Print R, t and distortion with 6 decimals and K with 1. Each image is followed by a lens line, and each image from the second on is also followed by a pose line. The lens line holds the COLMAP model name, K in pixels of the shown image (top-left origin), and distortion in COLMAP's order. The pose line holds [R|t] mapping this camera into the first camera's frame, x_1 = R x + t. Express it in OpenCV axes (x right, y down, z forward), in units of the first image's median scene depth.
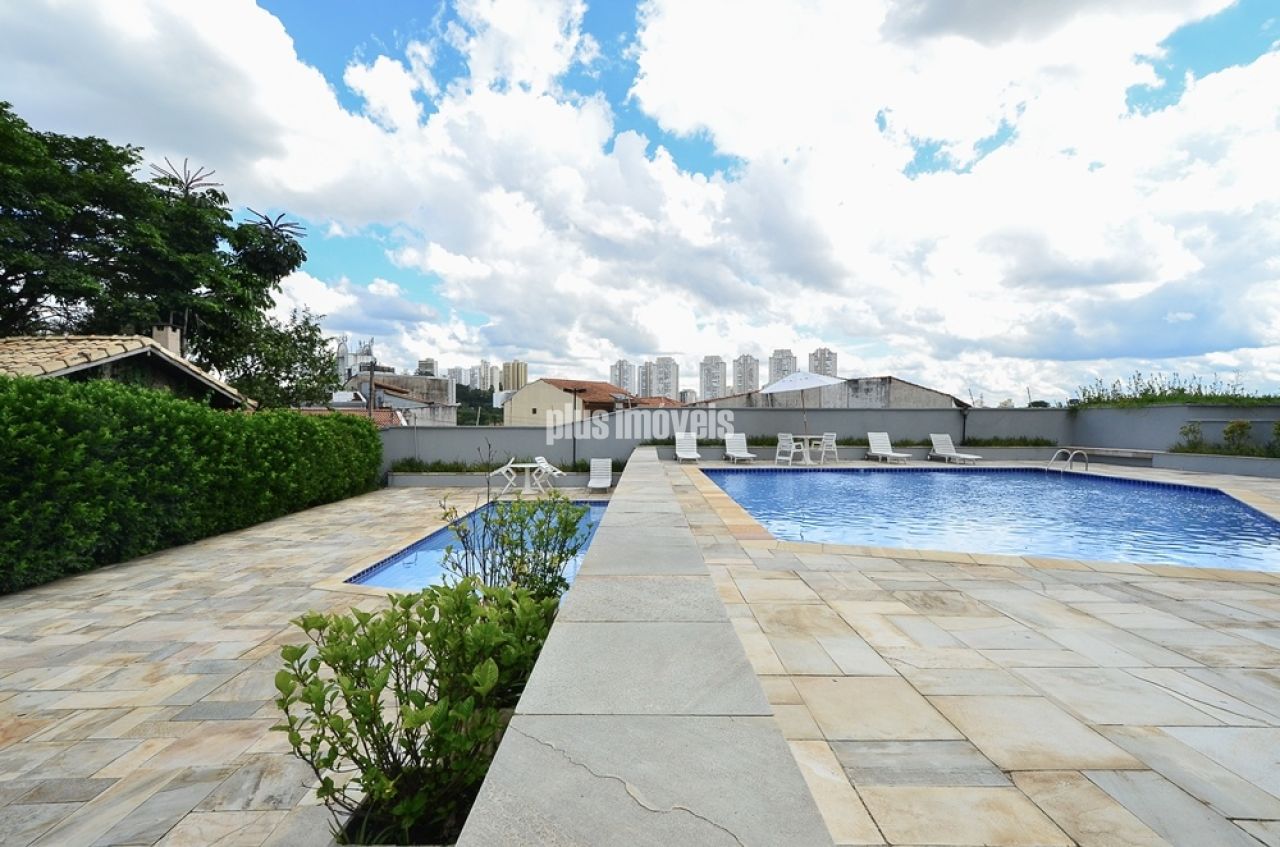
lens RADIAL K [[571.5, 0, 648.1], [0, 571.5, 422.9], [0, 0, 1]] dist [-0.000313, -0.001393]
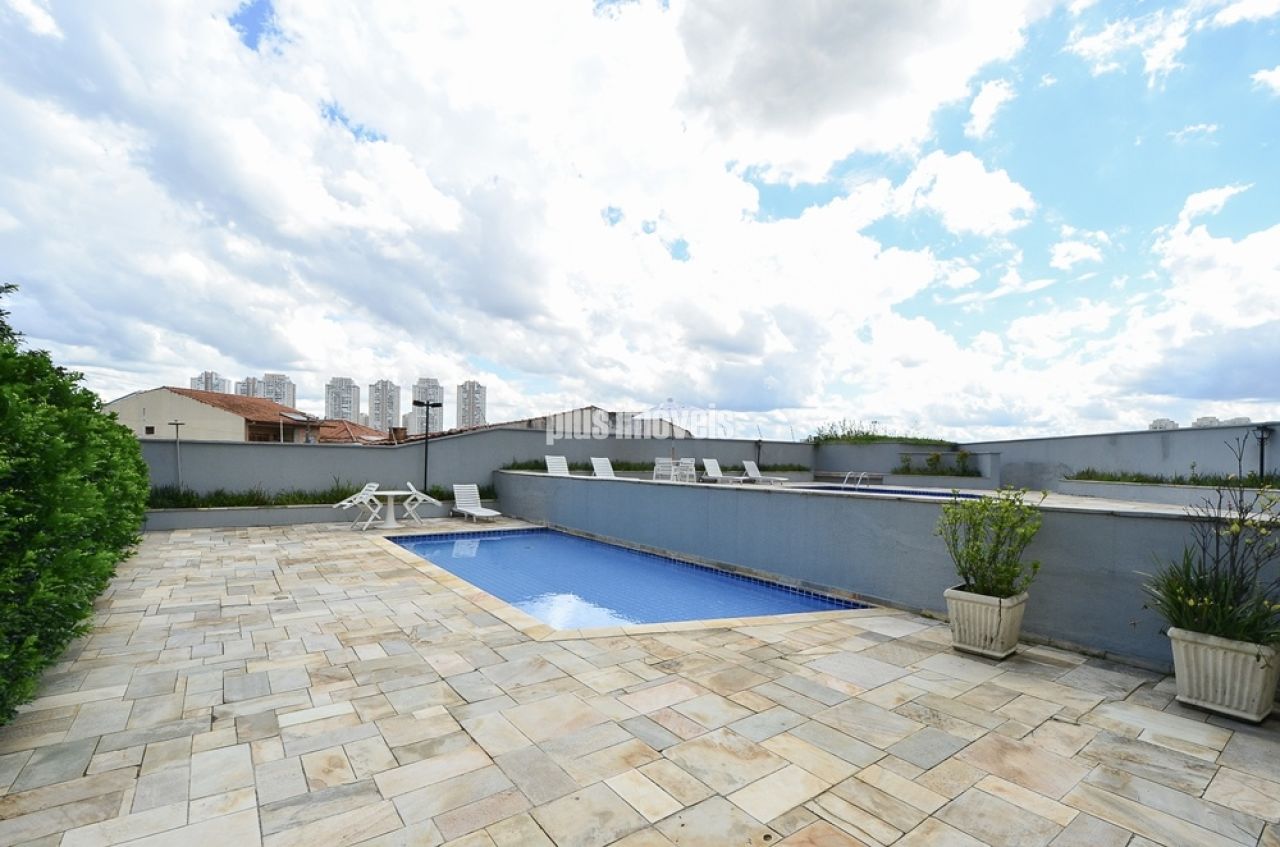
lens RADIAL K [[571.5, 0, 638.9], [0, 571.5, 460.3], [0, 0, 1]] dist [-0.000313, -0.001393]
pose [[0.820039, 0.013532, 0.572147, -0.387092], [-0.017691, 0.999842, 0.001708, 0.020791], [-0.572034, -0.011522, 0.820149, 0.134970]]
